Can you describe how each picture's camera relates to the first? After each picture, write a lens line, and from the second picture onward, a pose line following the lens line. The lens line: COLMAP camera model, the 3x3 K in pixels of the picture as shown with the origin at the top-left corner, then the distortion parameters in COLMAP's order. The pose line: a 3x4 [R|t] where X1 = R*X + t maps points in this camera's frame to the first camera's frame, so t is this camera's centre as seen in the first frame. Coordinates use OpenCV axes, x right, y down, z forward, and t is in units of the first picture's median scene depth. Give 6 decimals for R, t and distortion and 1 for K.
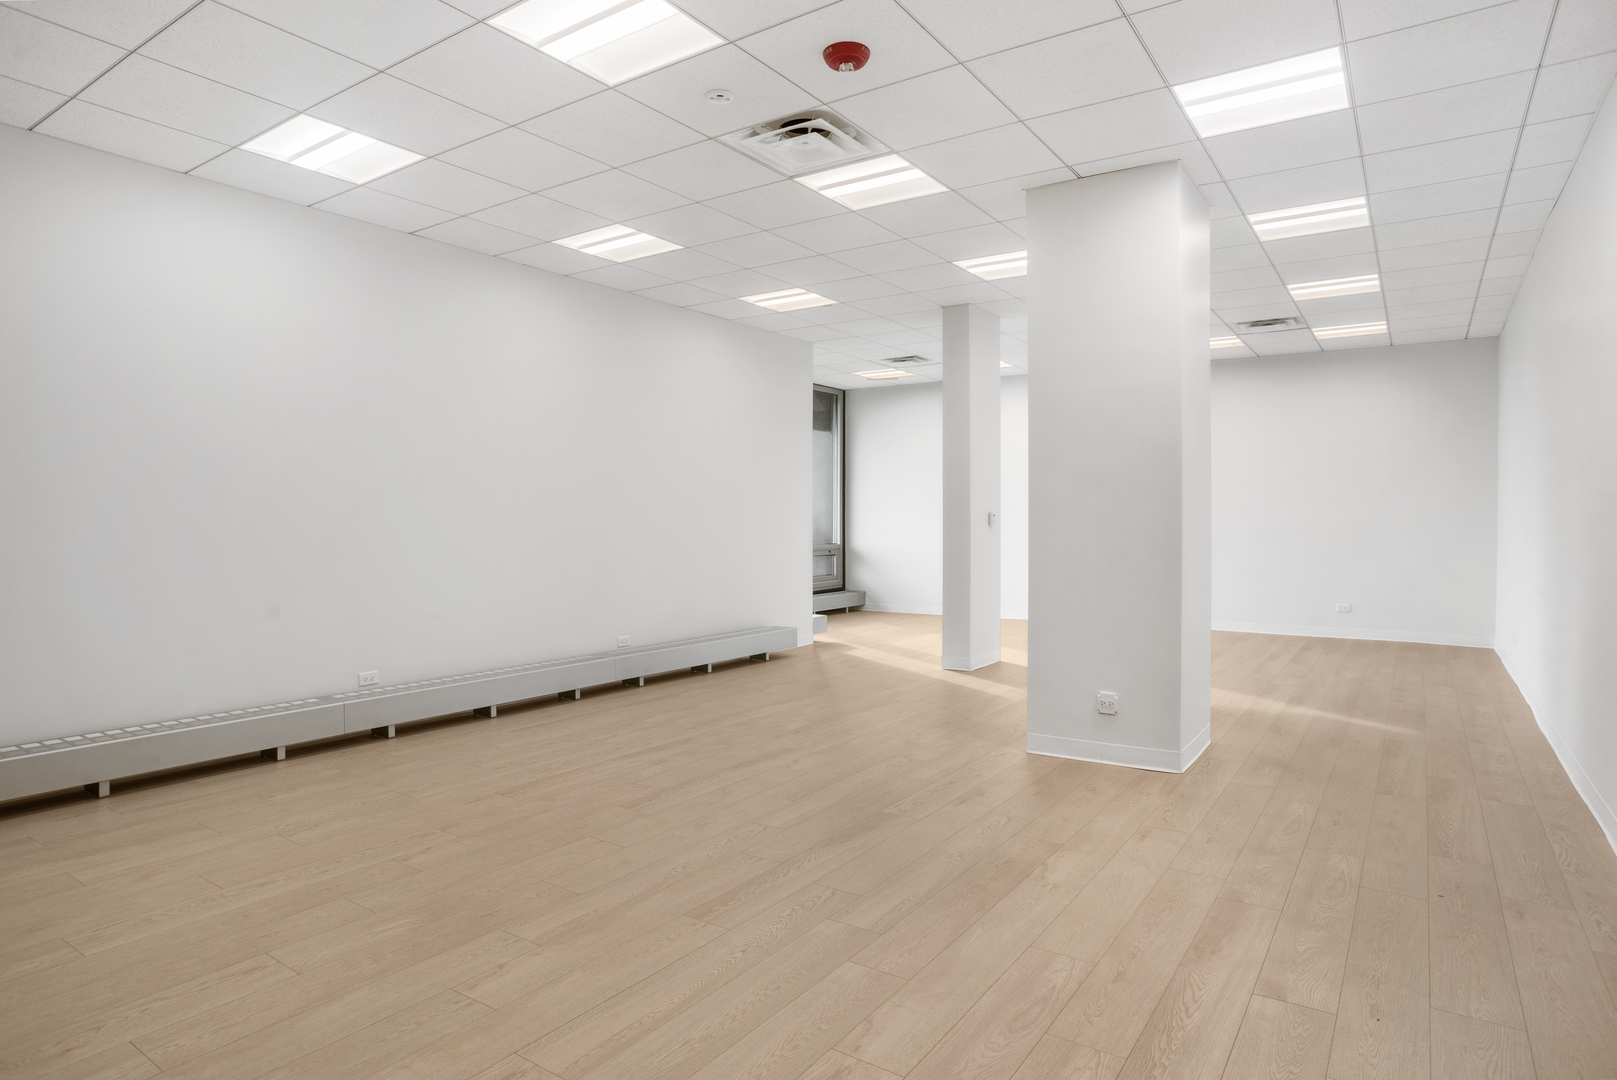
lens RADIAL K [[928.8, 0, 804.9], [0, 928.8, 534.9], [0, 0, 1]] dist [-0.095404, 0.052727]
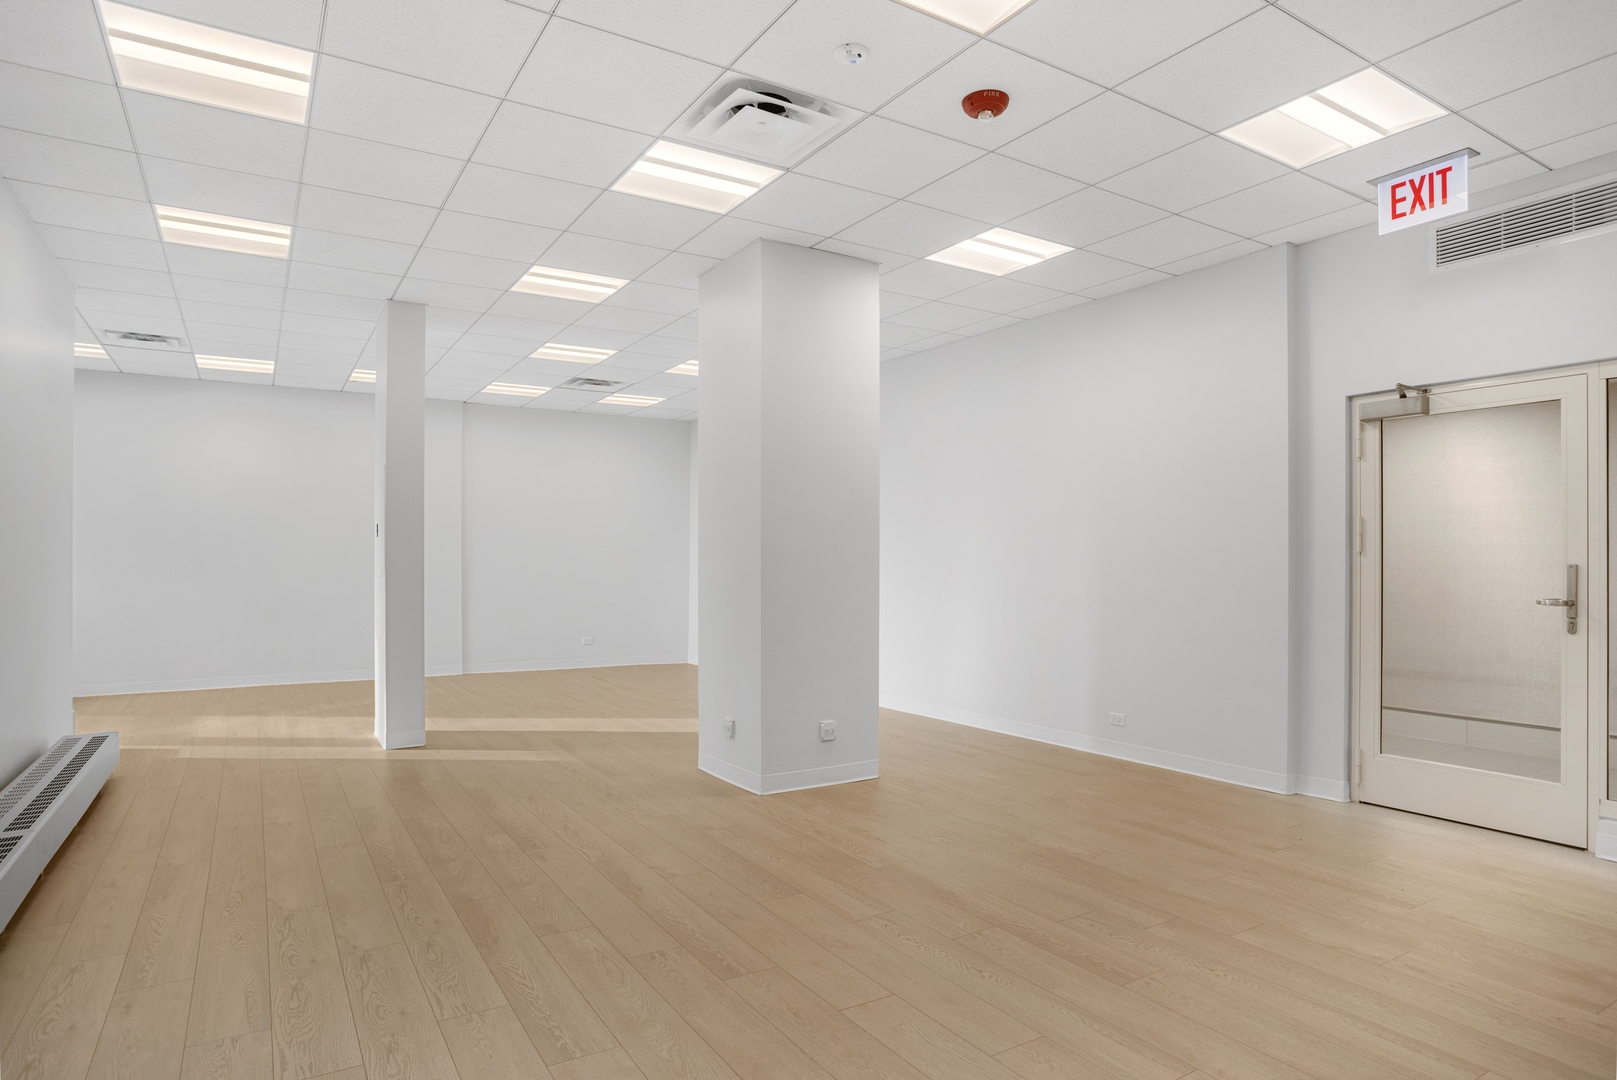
lens RADIAL K [[919.7, 0, 812.7], [0, 919.7, 572.4], [0, 0, 1]] dist [-0.093033, 0.073659]
pose [[0.386445, -0.008087, 0.922277, -0.707624], [0.007261, 0.999957, 0.005725, -0.015700], [-0.922284, 0.004484, 0.386487, 0.586356]]
